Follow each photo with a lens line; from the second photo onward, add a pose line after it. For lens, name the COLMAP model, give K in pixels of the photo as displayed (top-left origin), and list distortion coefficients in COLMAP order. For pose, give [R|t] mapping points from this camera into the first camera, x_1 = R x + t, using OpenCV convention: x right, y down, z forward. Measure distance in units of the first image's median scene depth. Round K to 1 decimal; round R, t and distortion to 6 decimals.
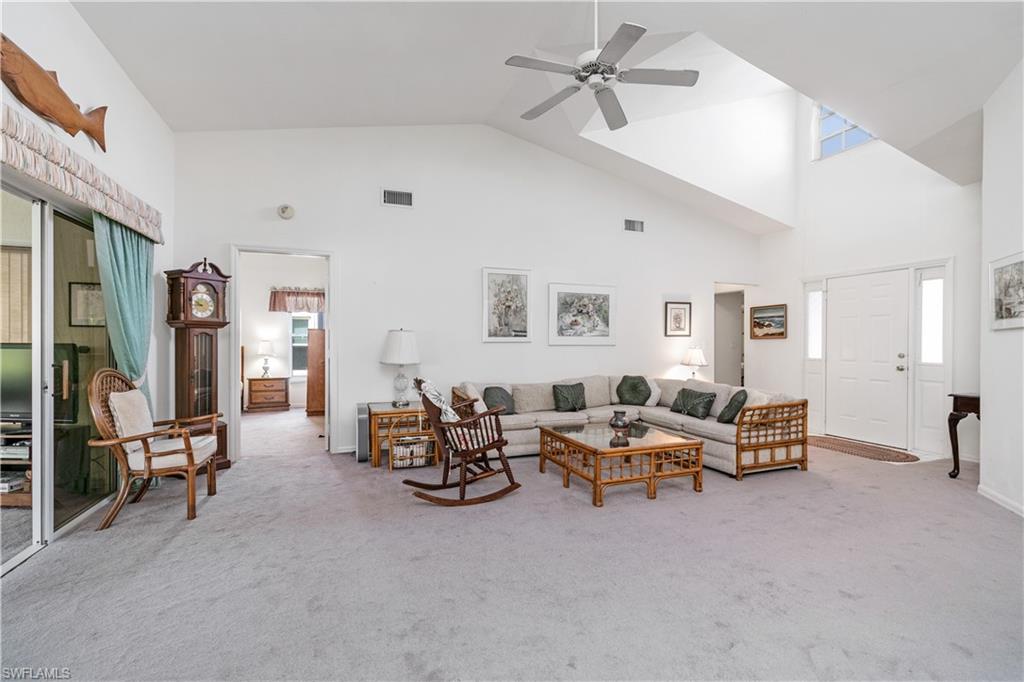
lens RADIAL K [[461.5, 0, 510.5], [0, 461.5, 341.8], [0, 0, 1]] dist [0.003516, 0.001093]
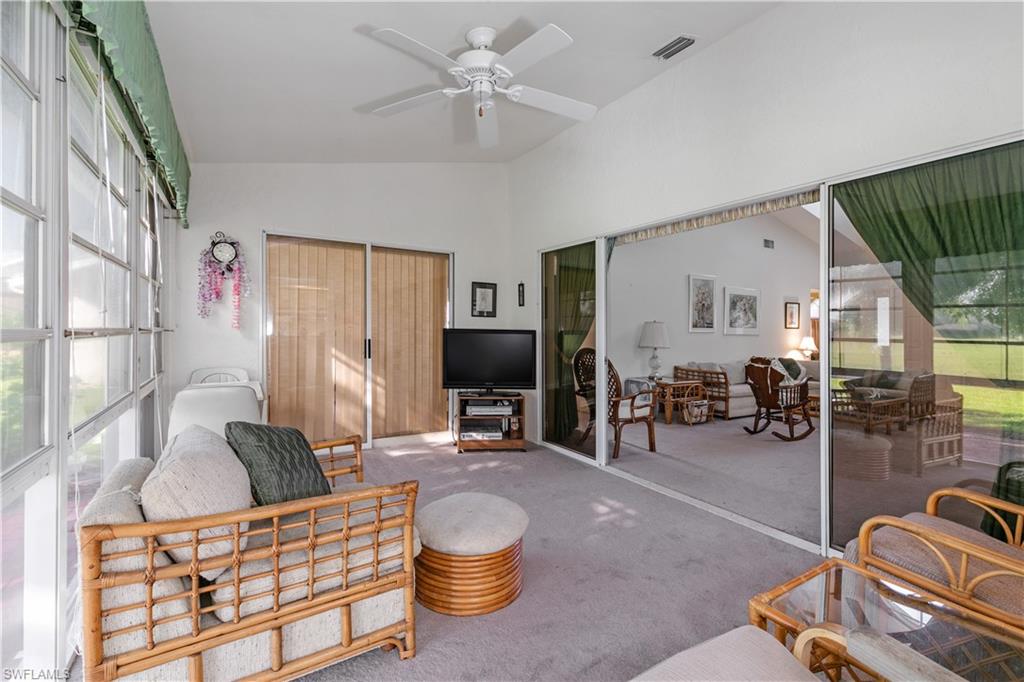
lens RADIAL K [[461.5, 0, 513.5], [0, 461.5, 336.4], [0, 0, 1]] dist [0.003516, 0.001093]
pose [[0.983714, 0.004737, 0.179681, -0.769879], [-0.004816, 0.999988, 0.000003, 0.016077], [-0.179679, -0.000869, 0.983725, -0.179026]]
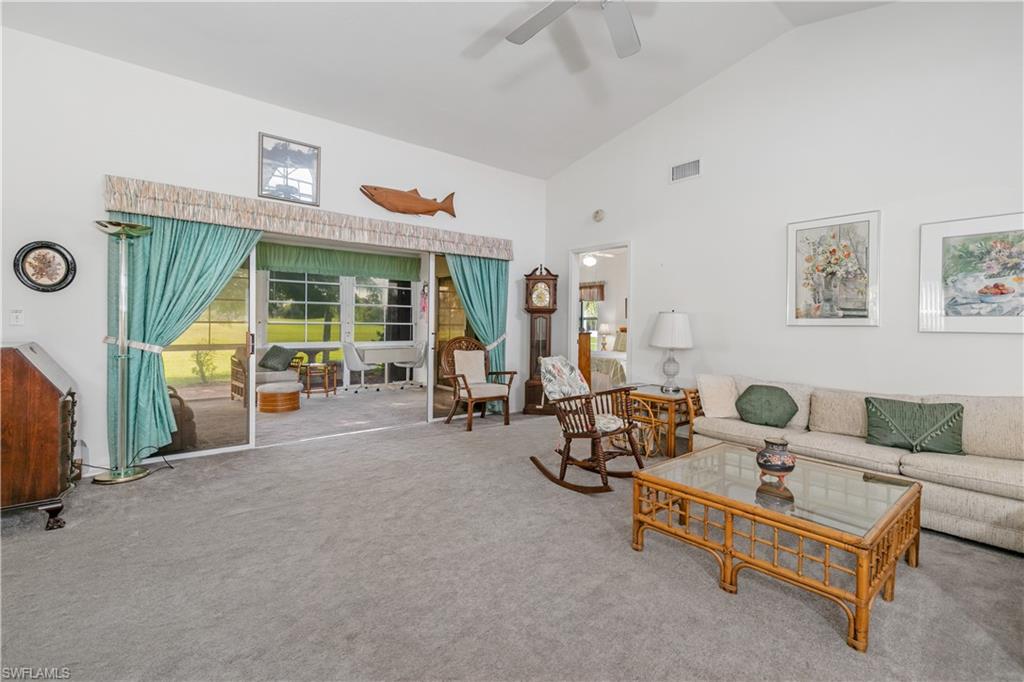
lens RADIAL K [[461.5, 0, 511.4], [0, 461.5, 326.3], [0, 0, 1]] dist [0.003516, 0.001093]
pose [[0.323180, 0.009644, -0.946288, 0.492060], [-0.007378, 0.999943, 0.007671, -0.000287], [0.946309, 0.004502, 0.323233, 0.342009]]
